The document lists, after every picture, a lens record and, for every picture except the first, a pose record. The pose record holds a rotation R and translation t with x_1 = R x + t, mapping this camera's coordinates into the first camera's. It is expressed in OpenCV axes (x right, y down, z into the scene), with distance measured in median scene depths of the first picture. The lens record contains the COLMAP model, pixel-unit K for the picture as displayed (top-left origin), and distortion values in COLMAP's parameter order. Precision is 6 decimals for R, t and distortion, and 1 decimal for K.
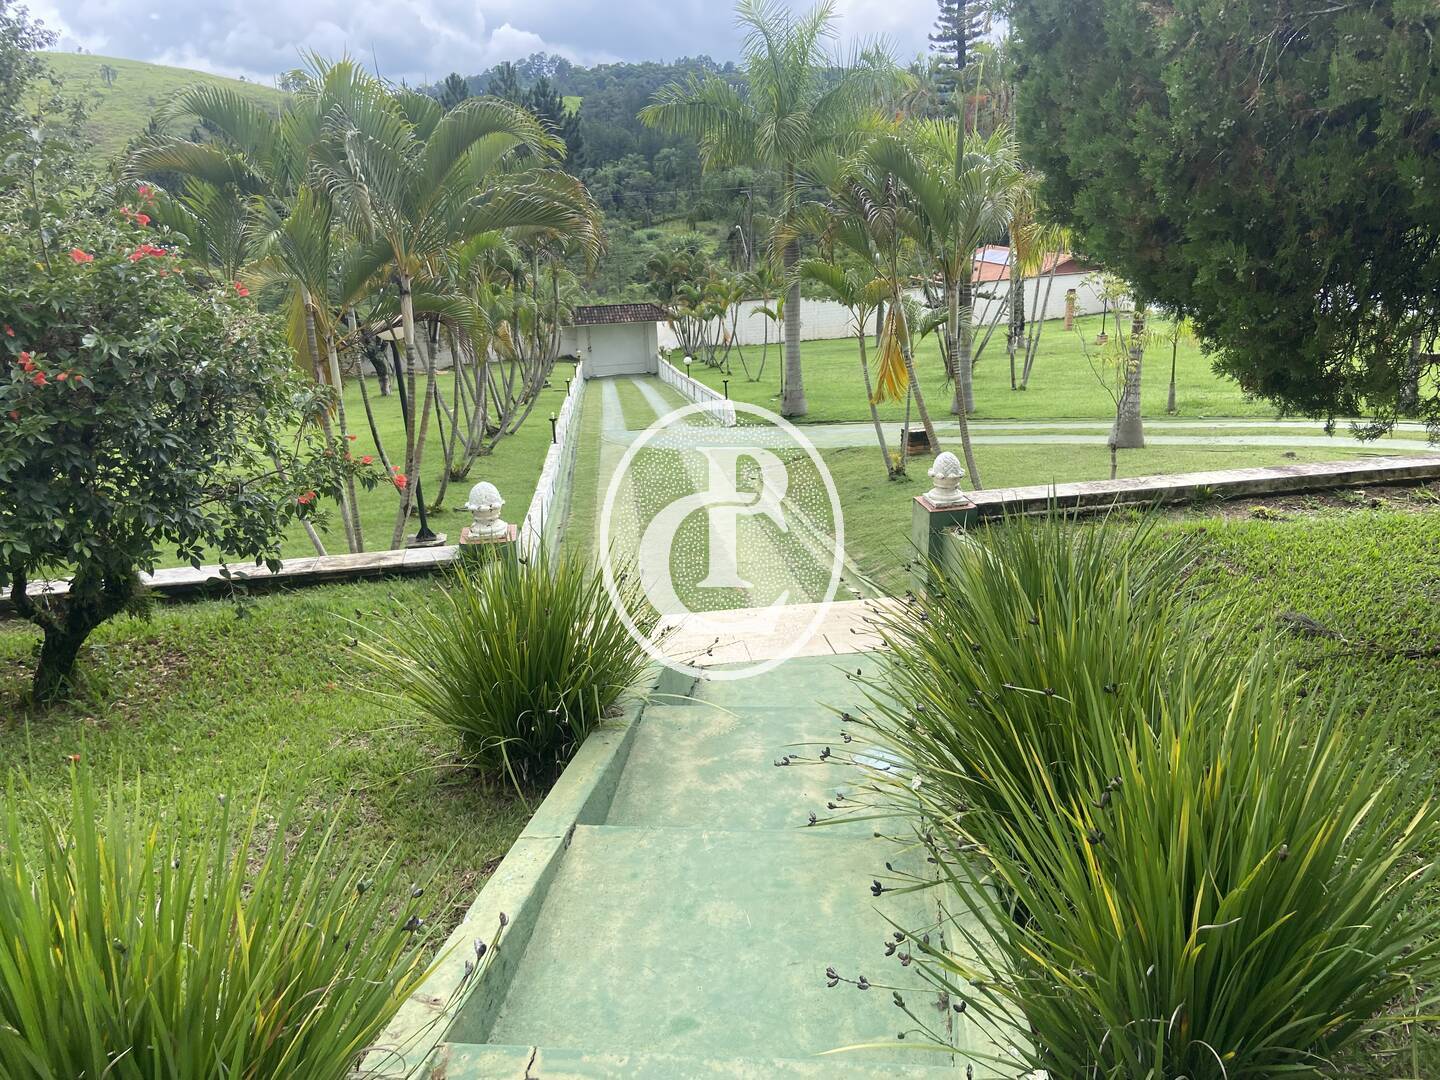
lens RADIAL K [[1045.2, 0, 702.5], [0, 1045.2, 532.5], [0, 0, 1]] dist [0.117795, -0.142623]
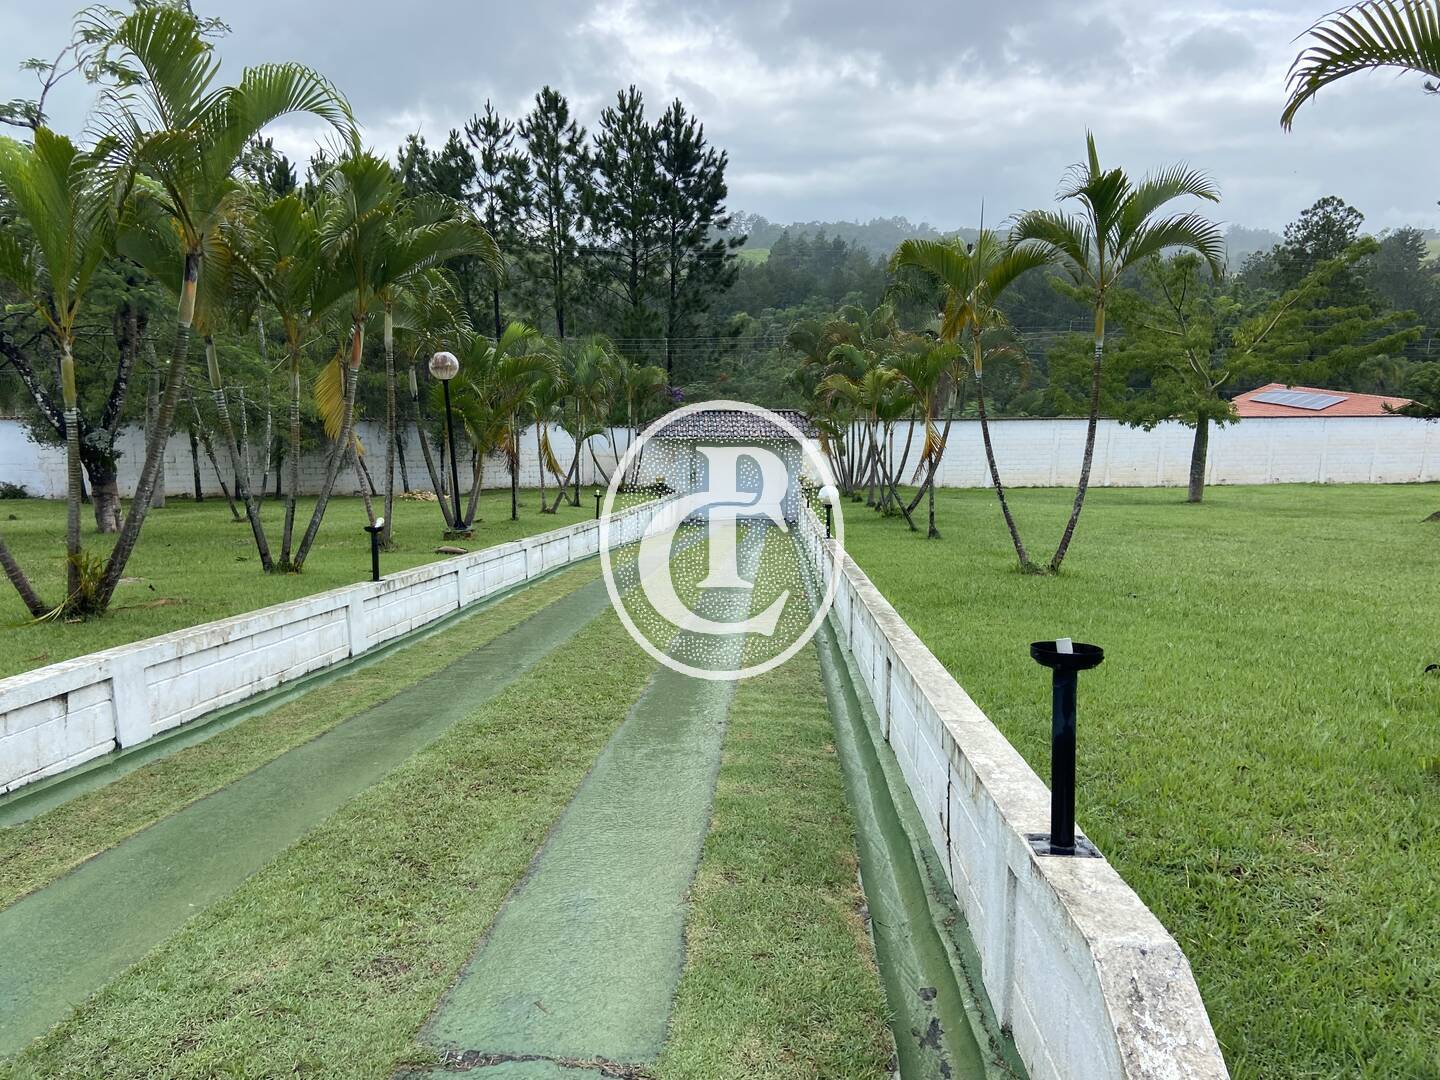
lens RADIAL K [[1045.2, 0, 702.5], [0, 1045.2, 532.5], [0, 0, 1]] dist [0.117795, -0.142623]
pose [[0.984420, 0.069272, -0.161613, 0.002193], [-0.090700, 0.987459, -0.129223, -0.054058], [0.150635, 0.141868, 0.978357, 0.347870]]
